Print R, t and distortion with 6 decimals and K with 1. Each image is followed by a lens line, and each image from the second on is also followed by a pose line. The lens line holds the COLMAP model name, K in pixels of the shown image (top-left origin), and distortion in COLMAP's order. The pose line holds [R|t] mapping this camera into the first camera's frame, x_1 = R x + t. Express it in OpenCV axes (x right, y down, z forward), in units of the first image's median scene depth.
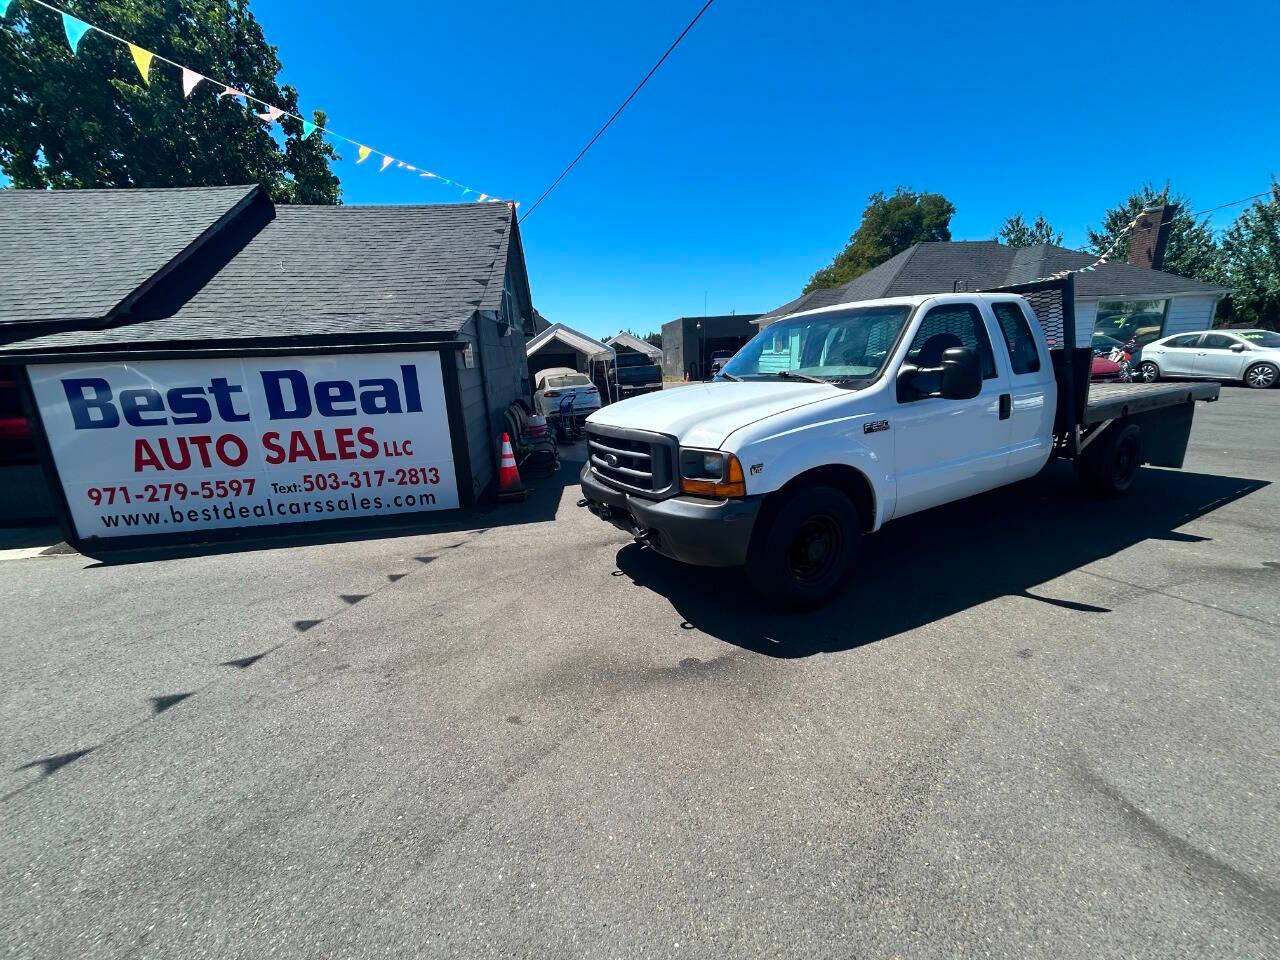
lens RADIAL K [[514.4, 0, 641.2], [0, 514.4, 480.8], [0, 0, 1]] dist [-0.010106, 0.005150]
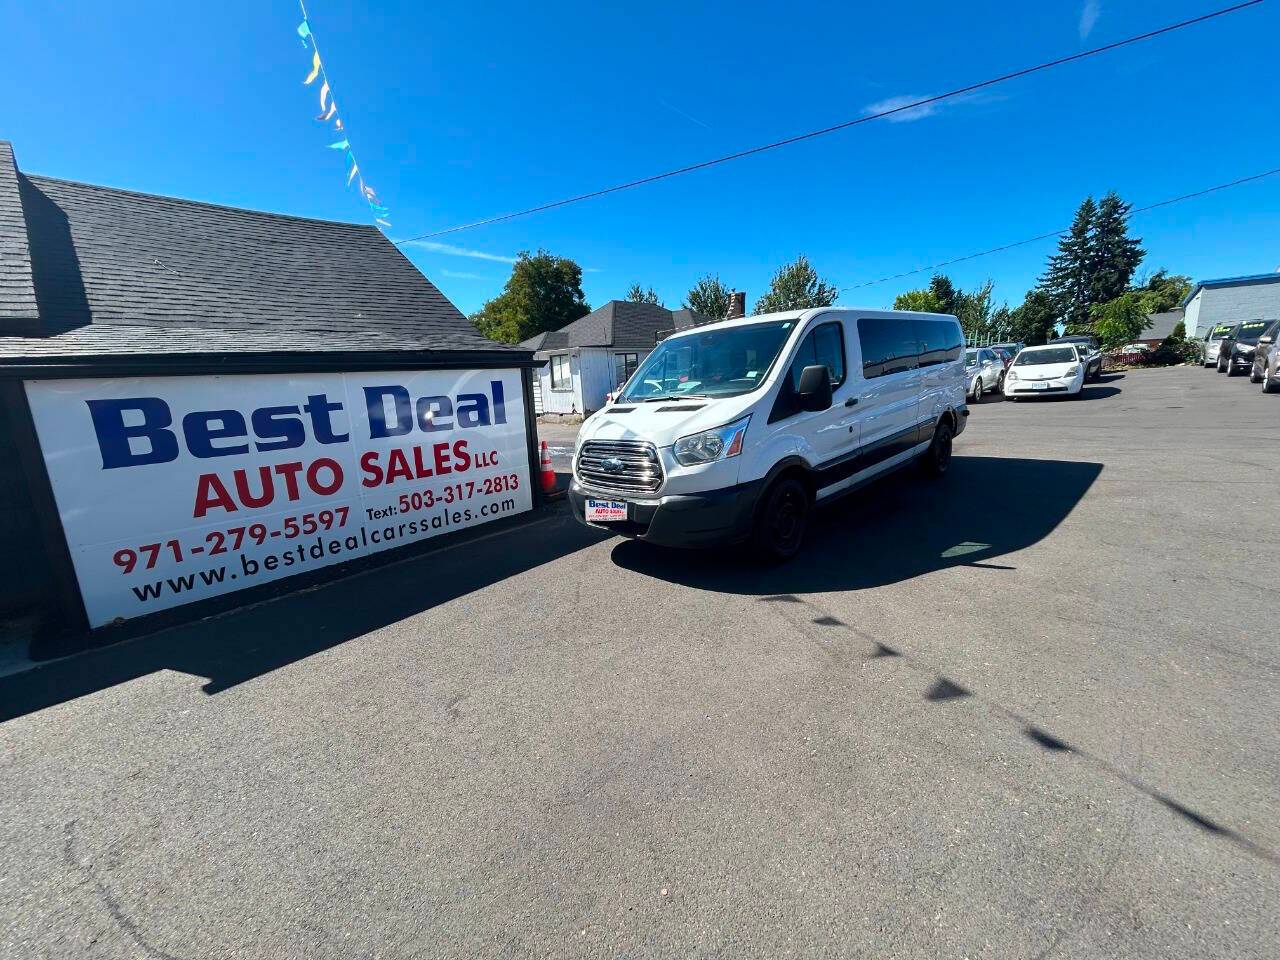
lens RADIAL K [[514.4, 0, 634.5], [0, 514.4, 485.9], [0, 0, 1]] dist [-0.010106, 0.005150]
pose [[0.782091, -0.129837, 0.609489, -0.907622], [0.169657, 0.985473, -0.007770, 0.052521], [-0.599625, 0.109481, 0.792757, -0.018783]]
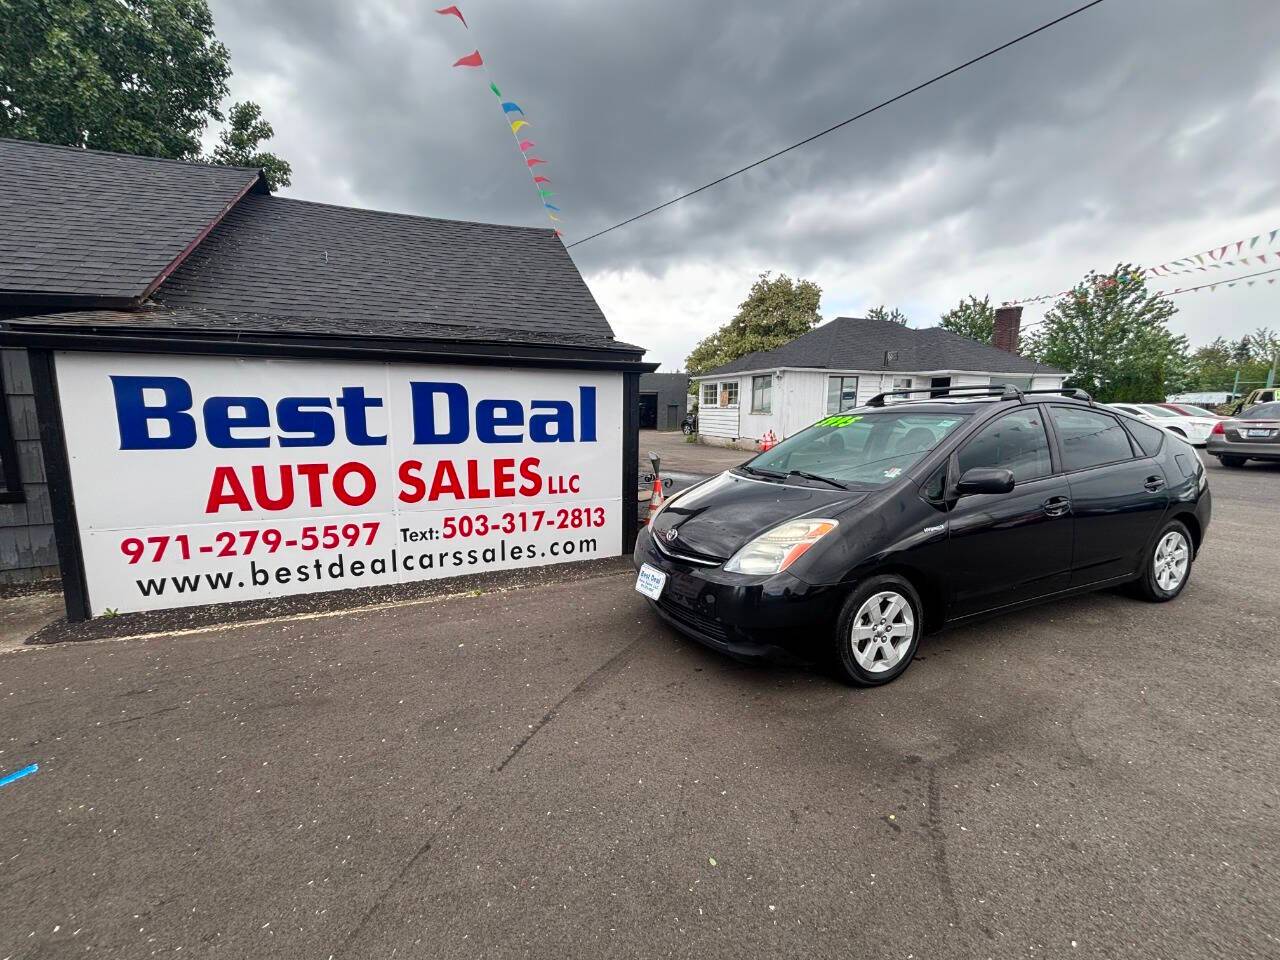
lens RADIAL K [[514.4, 0, 634.9], [0, 514.4, 484.8], [0, 0, 1]] dist [-0.010106, 0.005150]
pose [[0.969984, 0.008518, 0.243018, -0.576066], [0.015278, 0.995277, -0.095865, 0.019094], [-0.242687, 0.096701, 0.965273, 0.178031]]
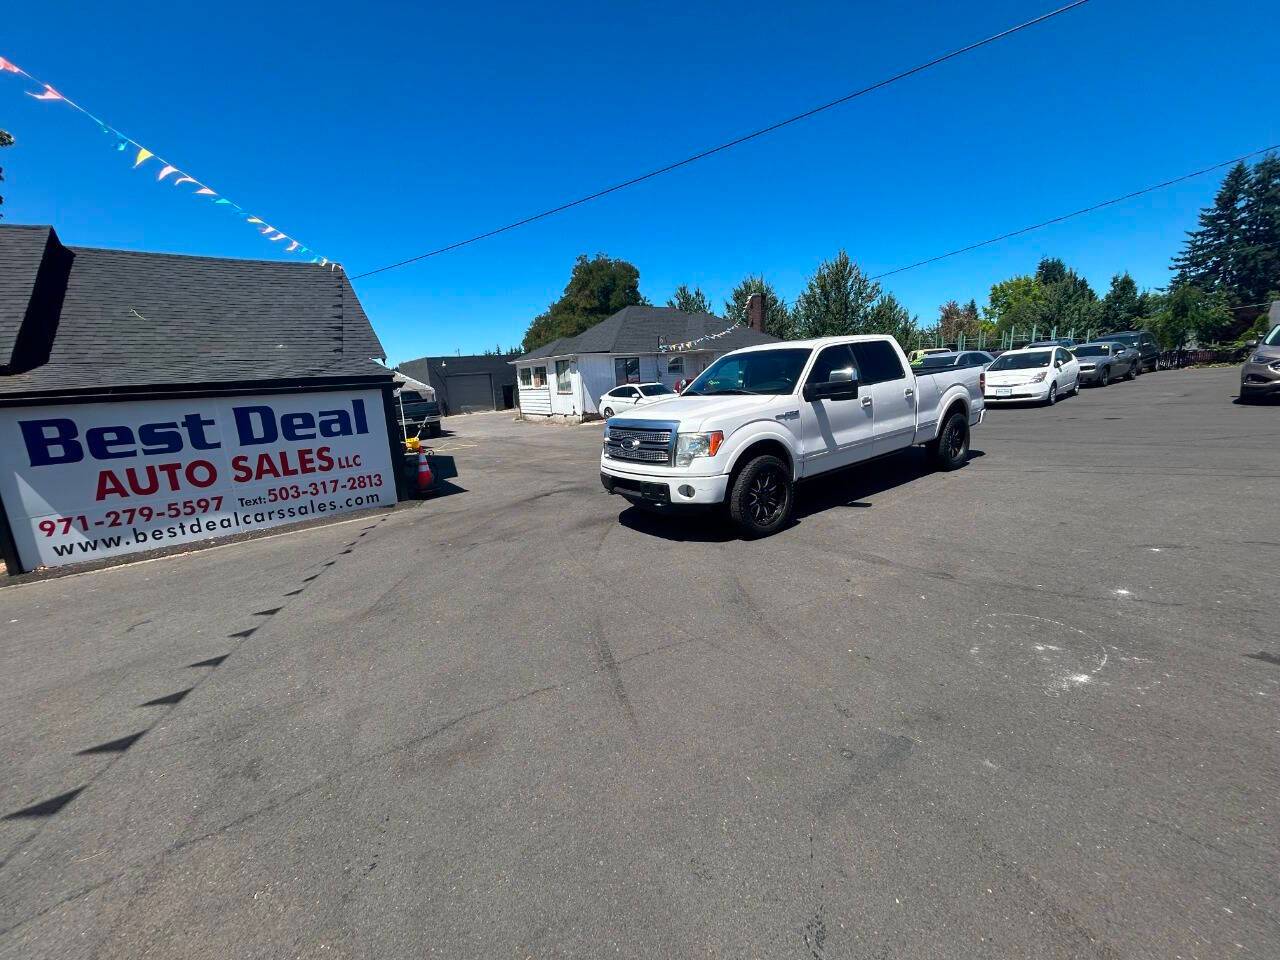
lens RADIAL K [[514.4, 0, 637.9], [0, 514.4, 482.2], [0, 0, 1]] dist [-0.010106, 0.005150]
pose [[0.869002, -0.108542, 0.482756, -0.482351], [0.140128, 0.989687, -0.029724, 0.137479], [-0.474551, 0.093478, 0.875250, -0.529585]]
